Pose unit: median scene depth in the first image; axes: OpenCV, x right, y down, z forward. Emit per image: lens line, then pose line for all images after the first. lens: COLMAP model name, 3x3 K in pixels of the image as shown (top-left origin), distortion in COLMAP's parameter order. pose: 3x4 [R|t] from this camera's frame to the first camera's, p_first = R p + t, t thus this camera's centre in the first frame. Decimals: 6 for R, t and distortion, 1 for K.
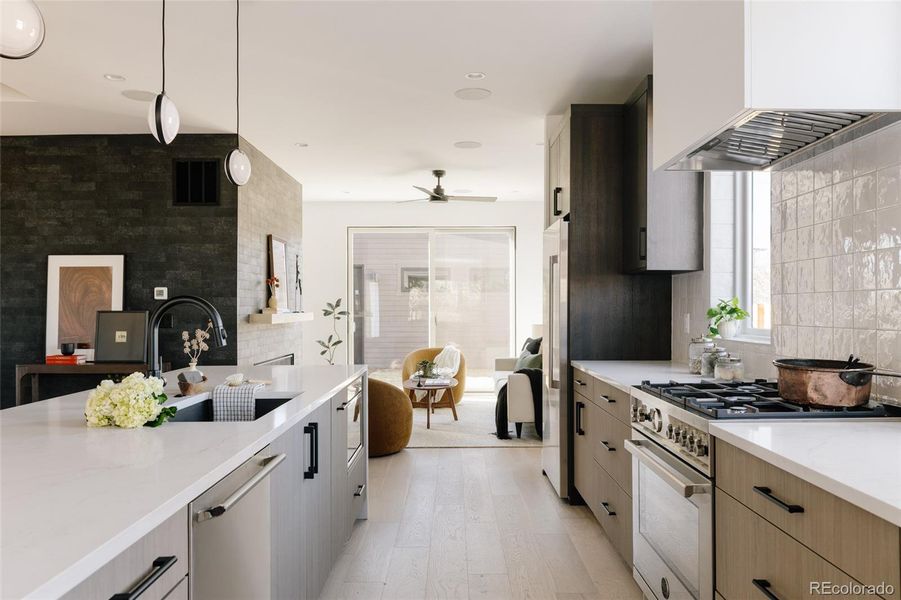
lens RADIAL K [[615.2, 0, 451.7], [0, 615.2, 307.7], [0, 0, 1]] dist [0.022730, -0.000162]
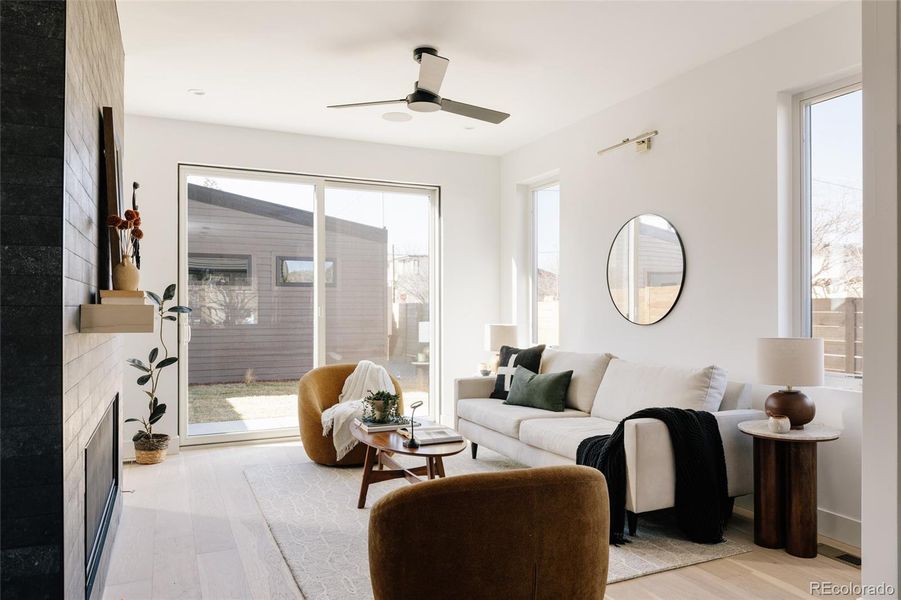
lens RADIAL K [[615.2, 0, 451.7], [0, 615.2, 307.7], [0, 0, 1]] dist [0.022730, -0.000162]
pose [[0.920129, 0.001594, 0.391613, -0.170907], [-0.001202, 0.999999, -0.001247, 0.007534], [-0.391614, 0.000677, 0.920129, 0.377343]]
